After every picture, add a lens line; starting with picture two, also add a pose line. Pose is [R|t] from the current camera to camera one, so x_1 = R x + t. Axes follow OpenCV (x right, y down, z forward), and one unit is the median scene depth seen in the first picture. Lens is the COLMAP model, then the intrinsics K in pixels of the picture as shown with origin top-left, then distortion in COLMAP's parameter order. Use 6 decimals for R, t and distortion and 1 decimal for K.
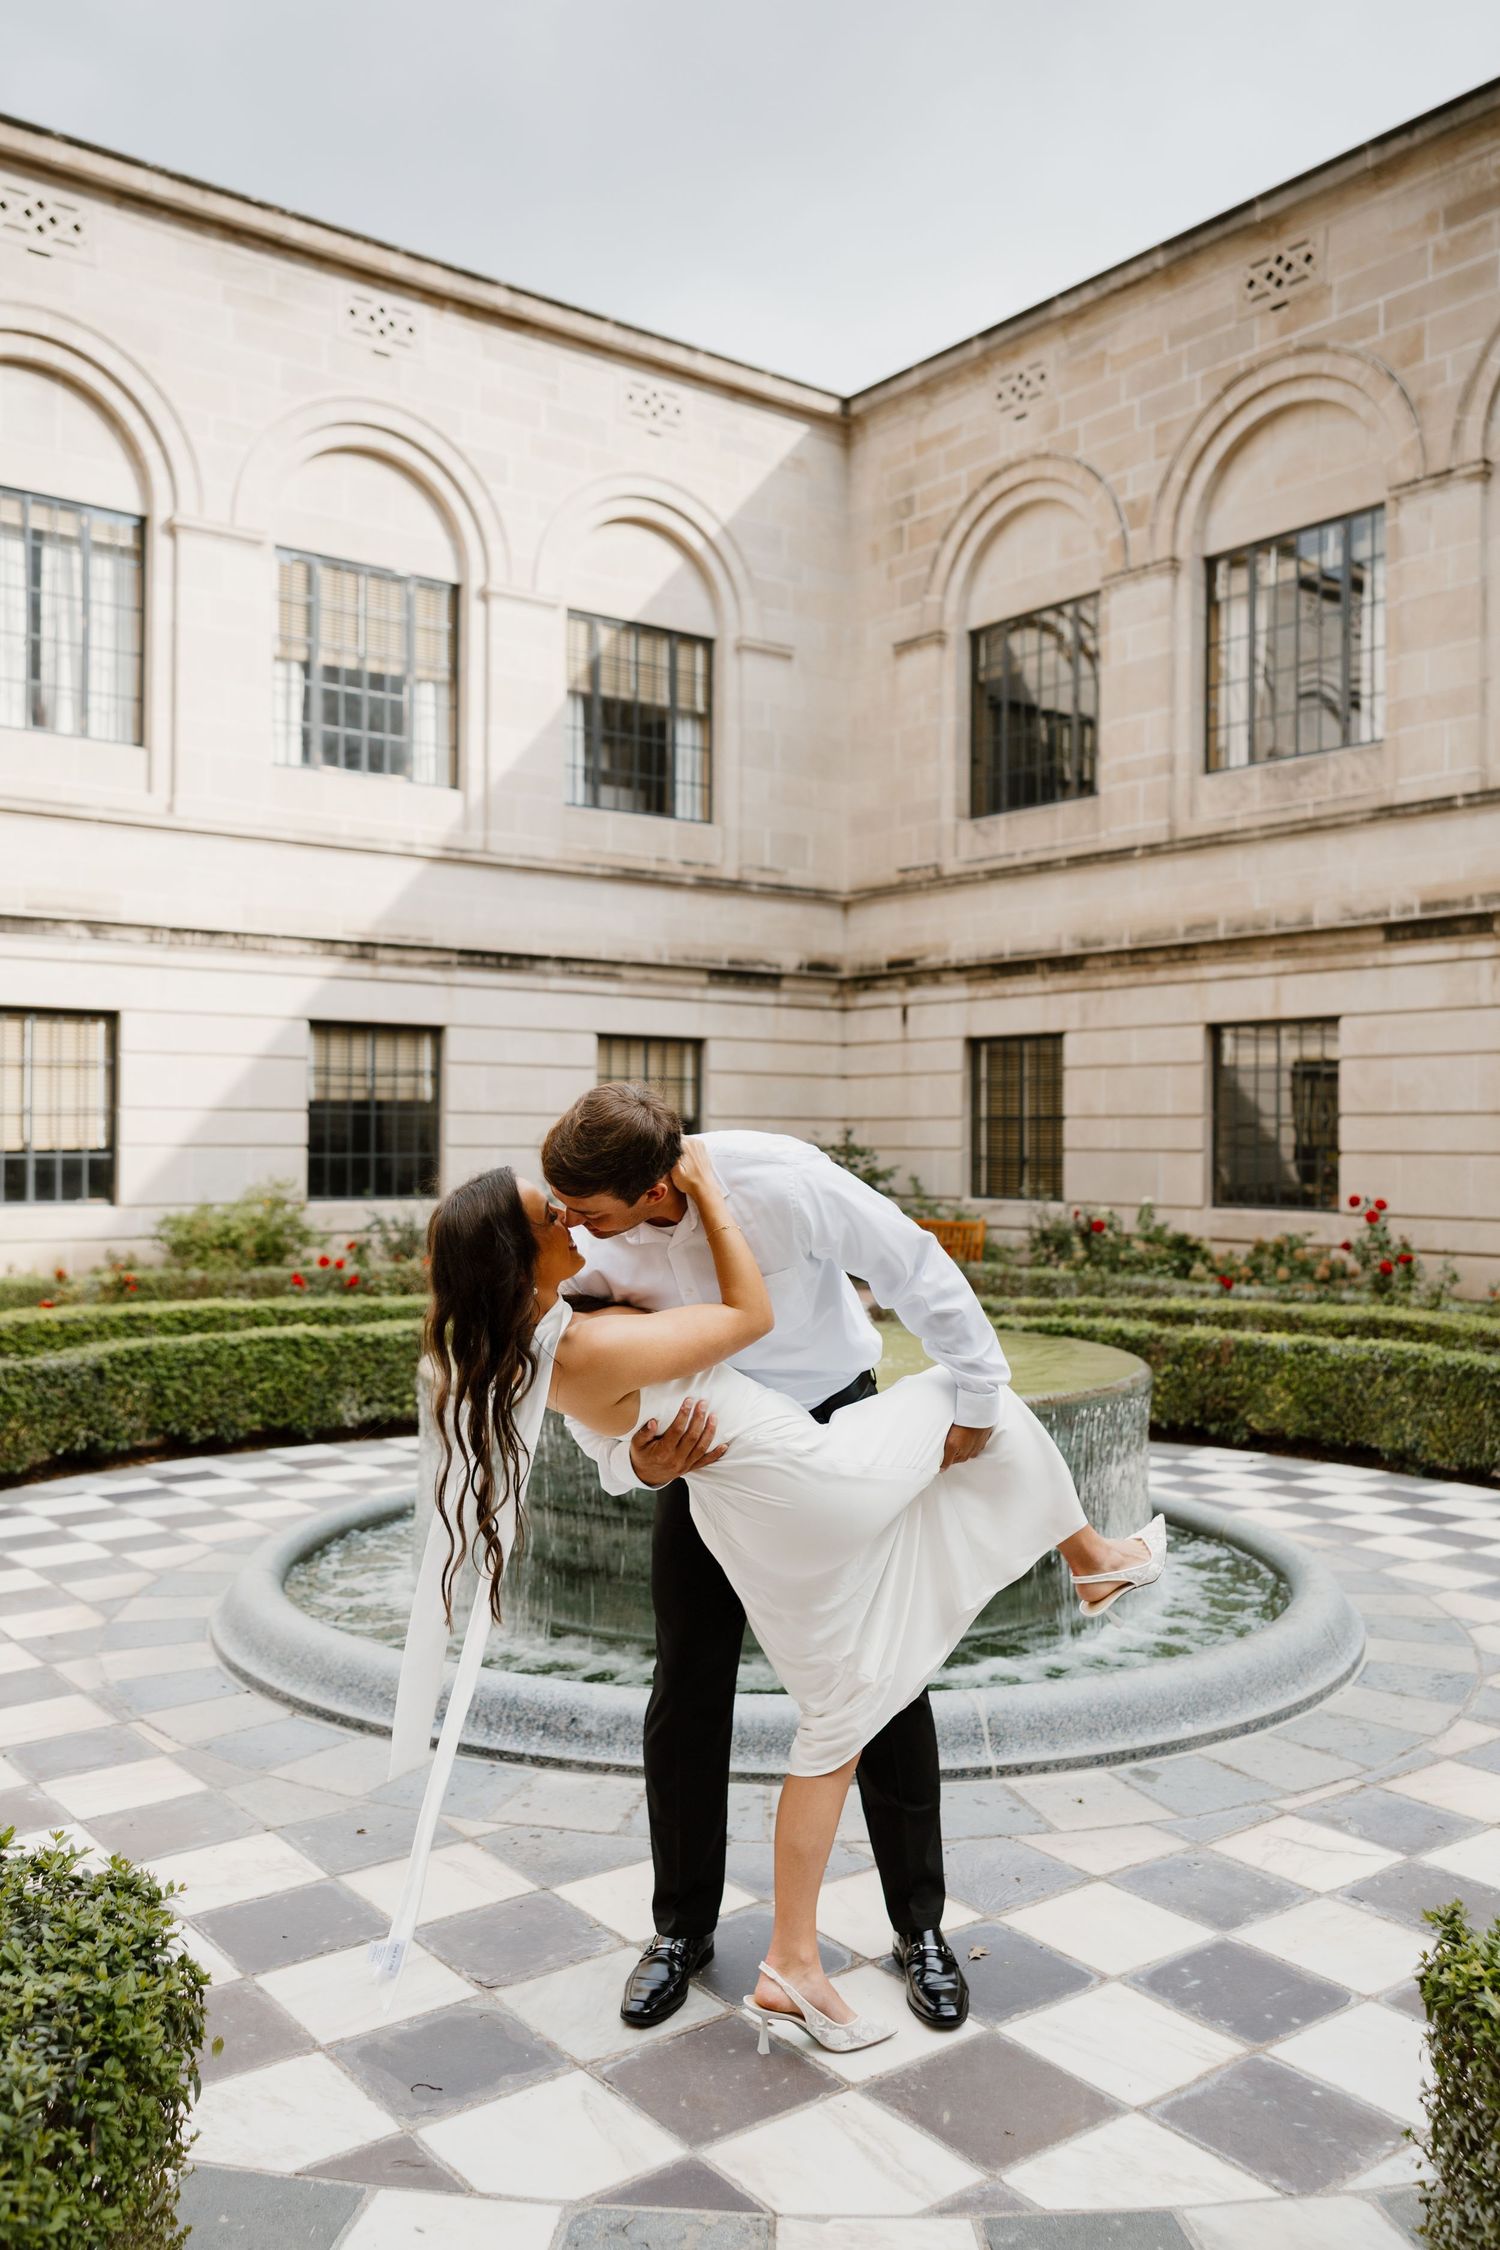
lens RADIAL K [[1814.4, 0, 749.4], [0, 1814.4, 1134.5], [0, 0, 1]] dist [0.045387, 0.000220]
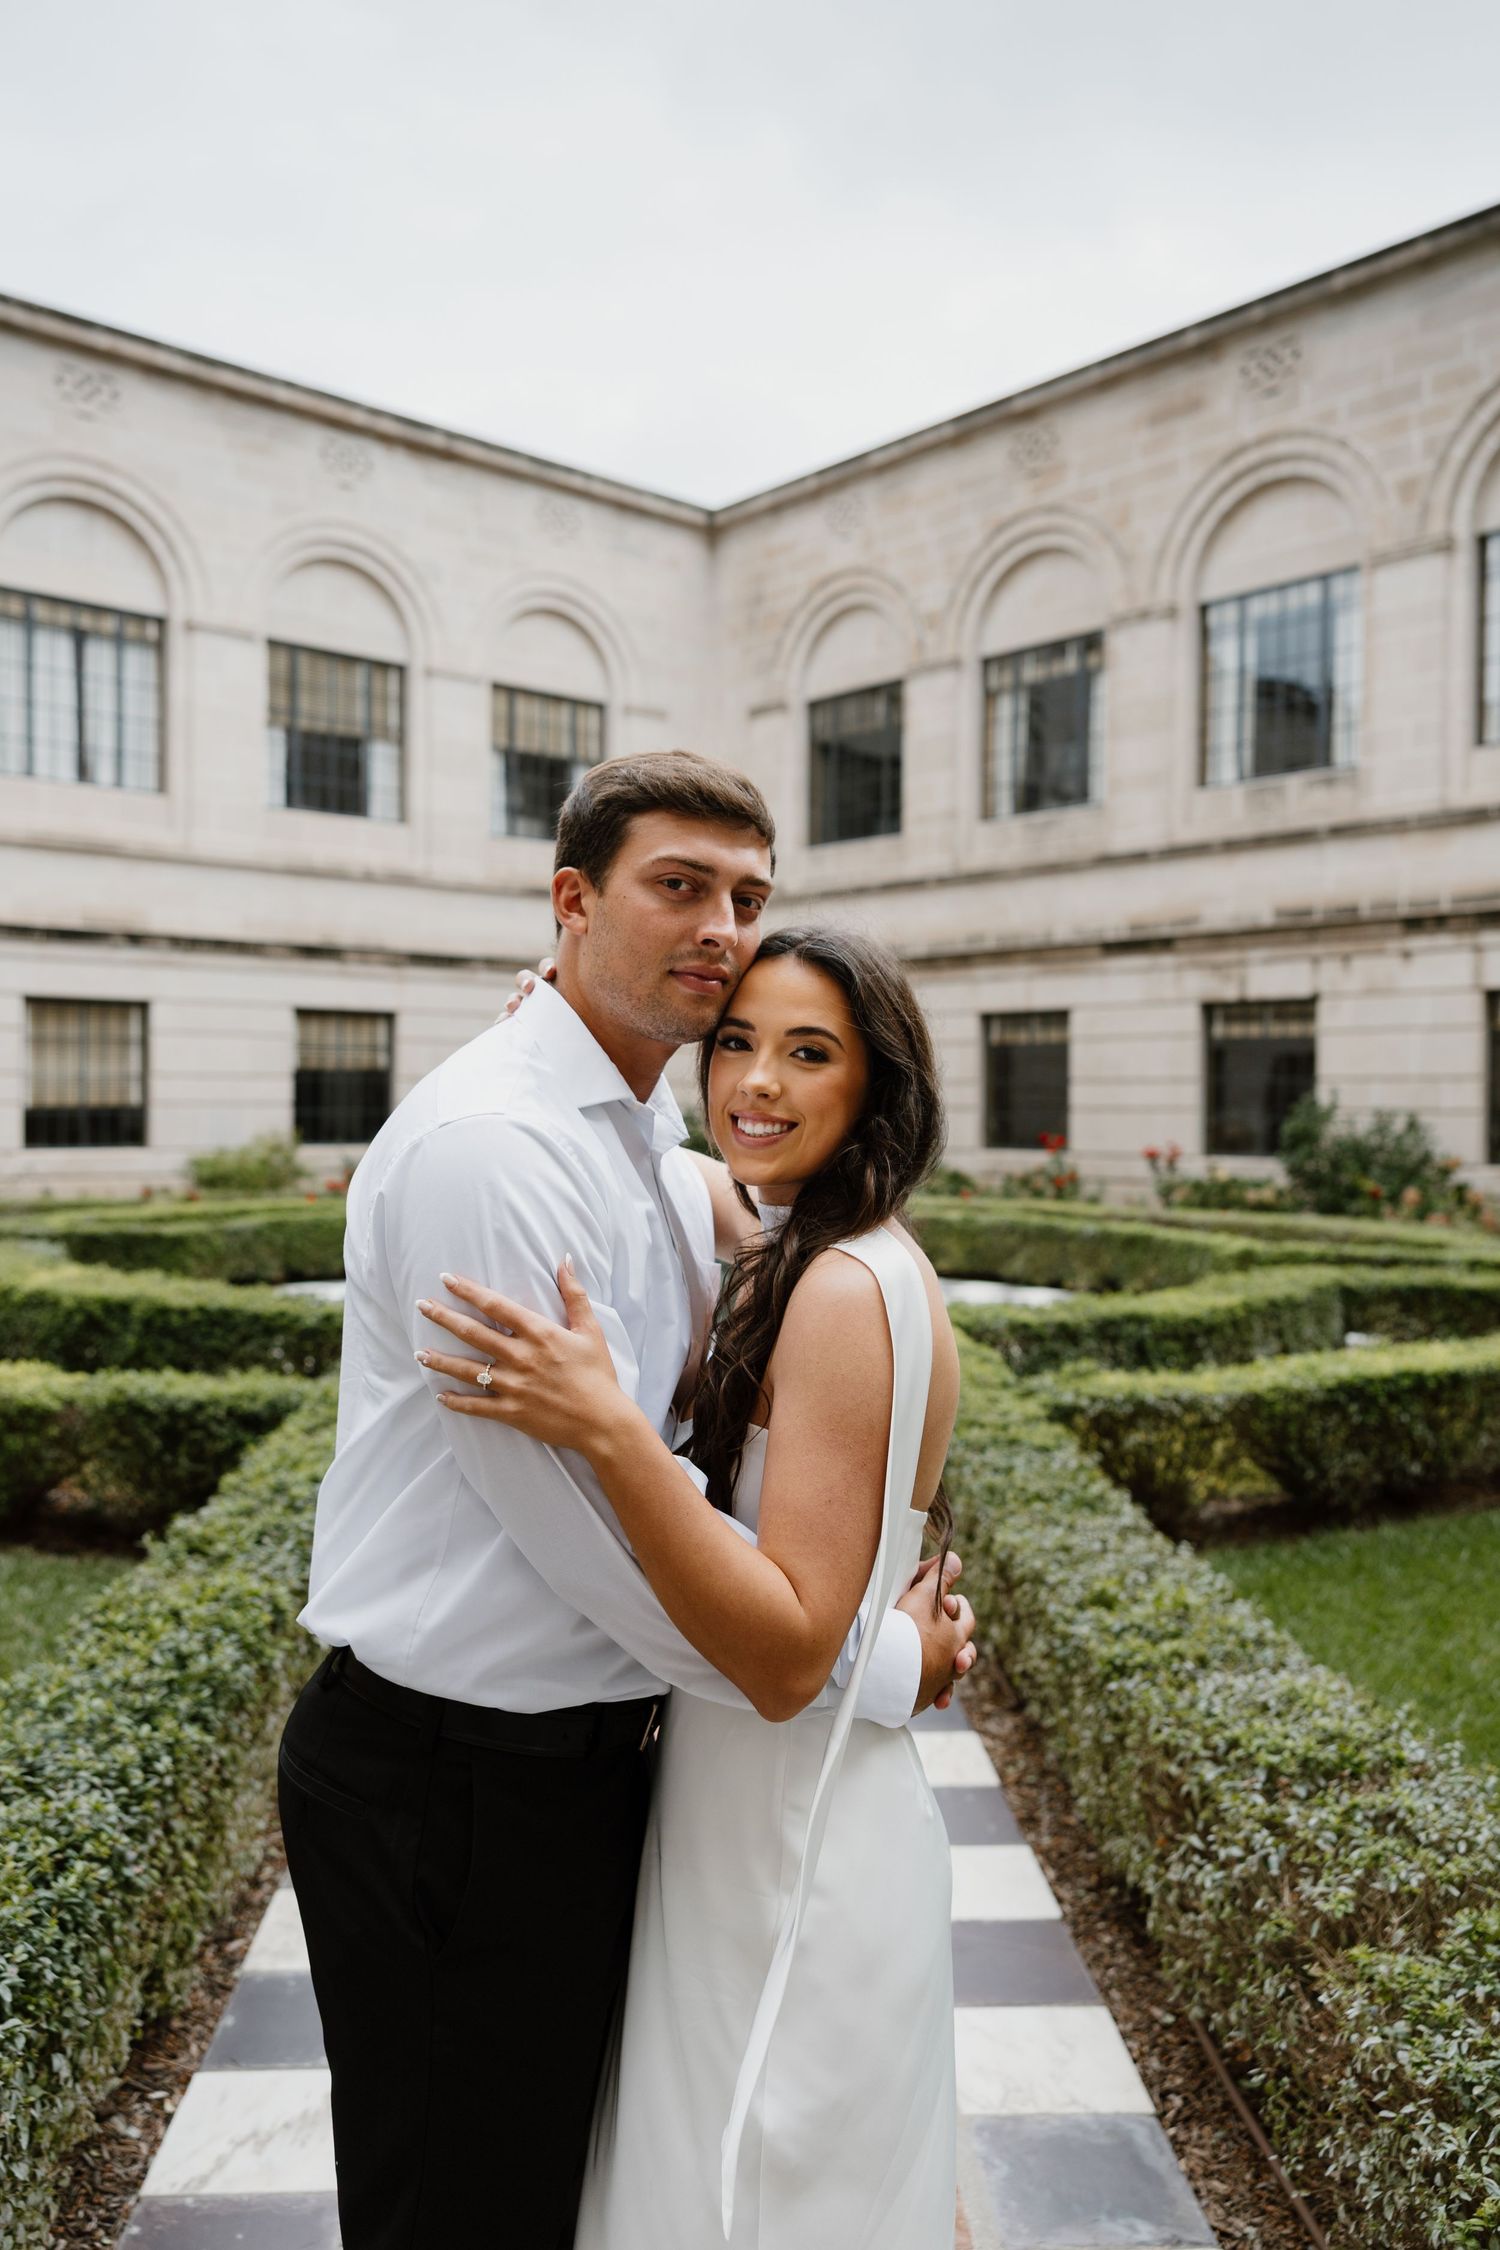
lens RADIAL K [[1814.4, 0, 759.8], [0, 1814.4, 1125.1], [0, 0, 1]] dist [0.045387, 0.000220]
pose [[0.997363, -0.001053, 0.072572, -0.005813], [0.000021, 0.999899, 0.014228, 0.002541], [-0.072580, -0.014189, 0.997262, -0.305121]]
